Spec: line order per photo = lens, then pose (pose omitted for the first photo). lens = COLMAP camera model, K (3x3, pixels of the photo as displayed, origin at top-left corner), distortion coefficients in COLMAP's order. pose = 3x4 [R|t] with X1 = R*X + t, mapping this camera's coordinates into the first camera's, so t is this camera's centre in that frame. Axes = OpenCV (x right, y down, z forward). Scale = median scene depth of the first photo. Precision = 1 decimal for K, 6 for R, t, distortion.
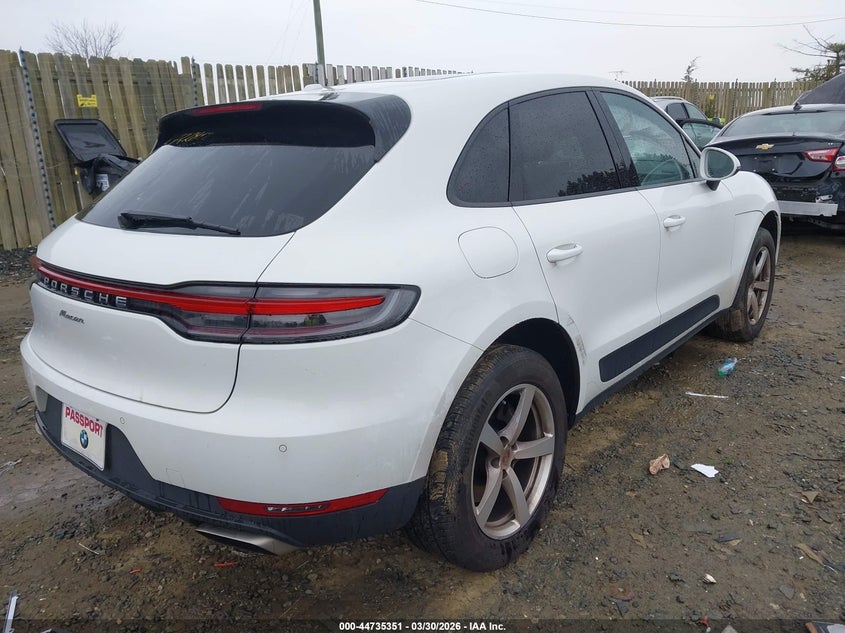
lens RADIAL K [[692.0, 0, 422.5], [0, 692.0, 316.5], [0, 0, 1]] dist [-0.001777, -0.001682]
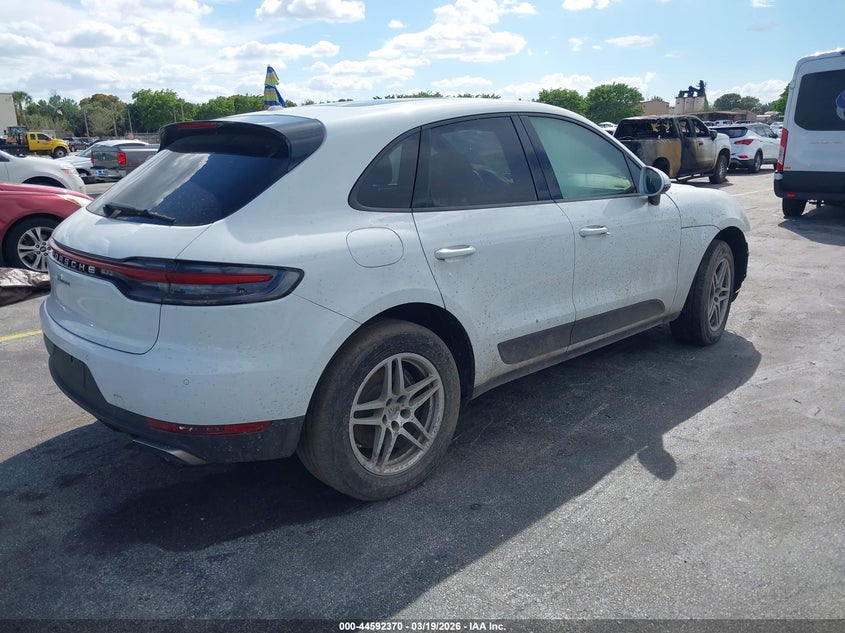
lens RADIAL K [[692.0, 0, 422.5], [0, 692.0, 316.5], [0, 0, 1]] dist [-0.001777, -0.001682]
pose [[0.993314, 0.057974, -0.099832, 0.307467], [-0.057815, 0.998317, 0.004484, 0.022600], [0.099923, 0.001318, 0.994994, -0.248575]]
